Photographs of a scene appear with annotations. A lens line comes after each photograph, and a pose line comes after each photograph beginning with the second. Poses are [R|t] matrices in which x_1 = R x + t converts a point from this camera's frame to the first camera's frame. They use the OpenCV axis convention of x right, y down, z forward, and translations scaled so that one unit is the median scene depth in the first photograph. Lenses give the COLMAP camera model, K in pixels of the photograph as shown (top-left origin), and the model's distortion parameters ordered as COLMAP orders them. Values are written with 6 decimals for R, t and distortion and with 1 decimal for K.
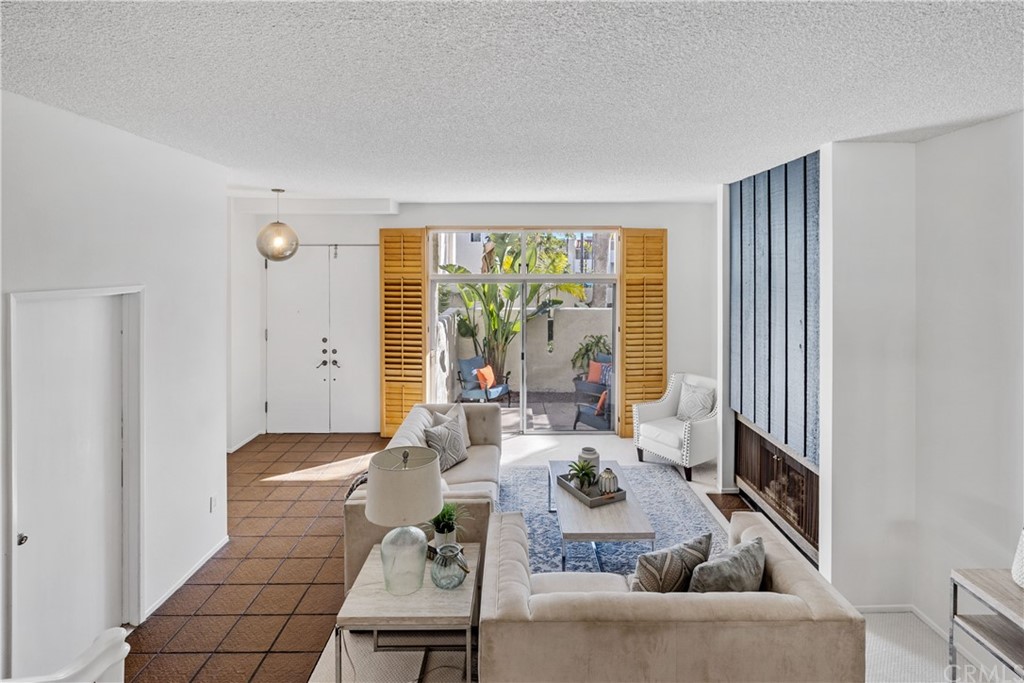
lens RADIAL K [[505.7, 0, 511.0], [0, 505.7, 267.6], [0, 0, 1]] dist [-0.001967, -0.000925]
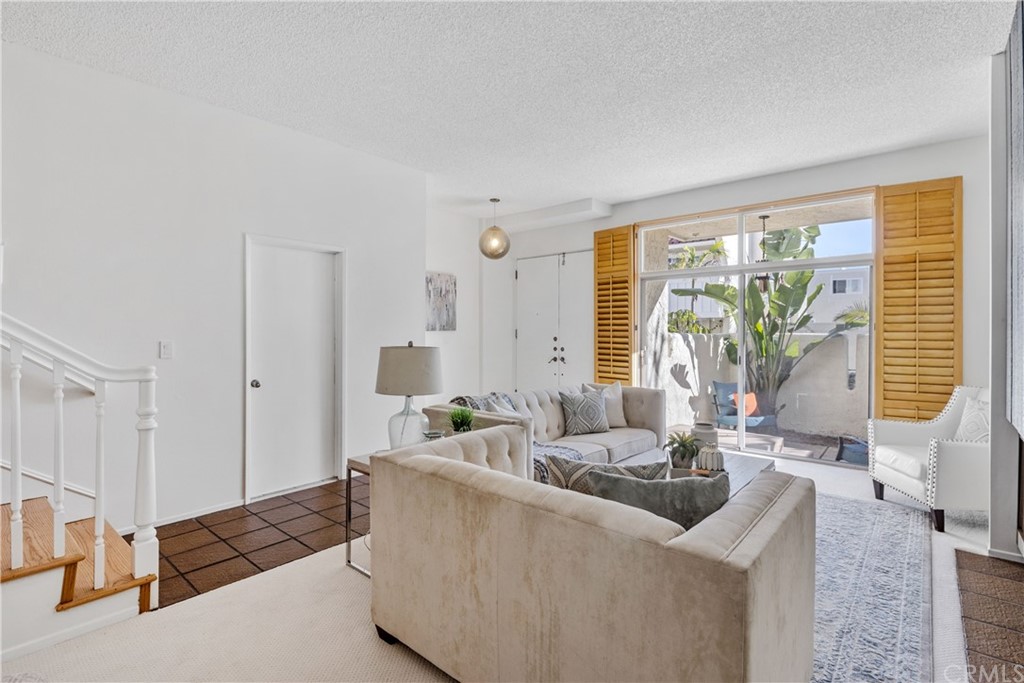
lens RADIAL K [[481.1, 0, 512.2], [0, 481.1, 332.1], [0, 0, 1]] dist [-0.003249, -0.000201]
pose [[0.756167, 0.006974, -0.654342, 0.273103], [-0.010879, 0.999939, -0.001914, 0.137262], [0.654289, 0.008565, 0.756196, 0.130612]]
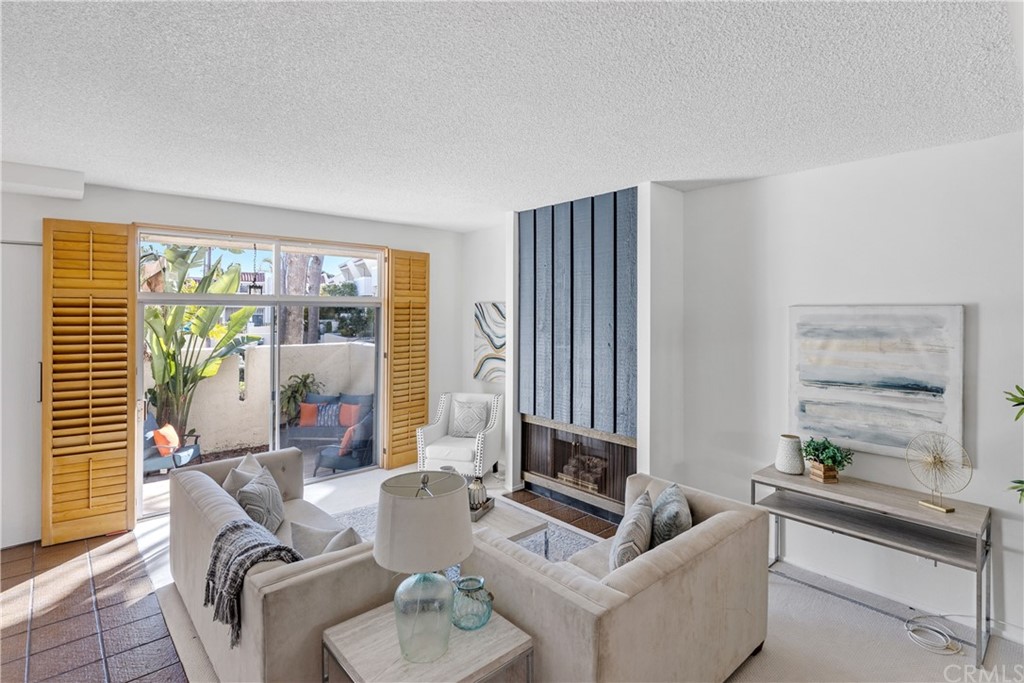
lens RADIAL K [[513.1, 0, 509.0], [0, 513.1, 313.0], [0, 0, 1]] dist [-0.000861, -0.000102]
pose [[0.744308, 0.000967, 0.667836, -0.256504], [0.001820, 0.999992, -0.003476, 0.046371], [-0.667834, 0.003803, 0.744300, 0.130609]]
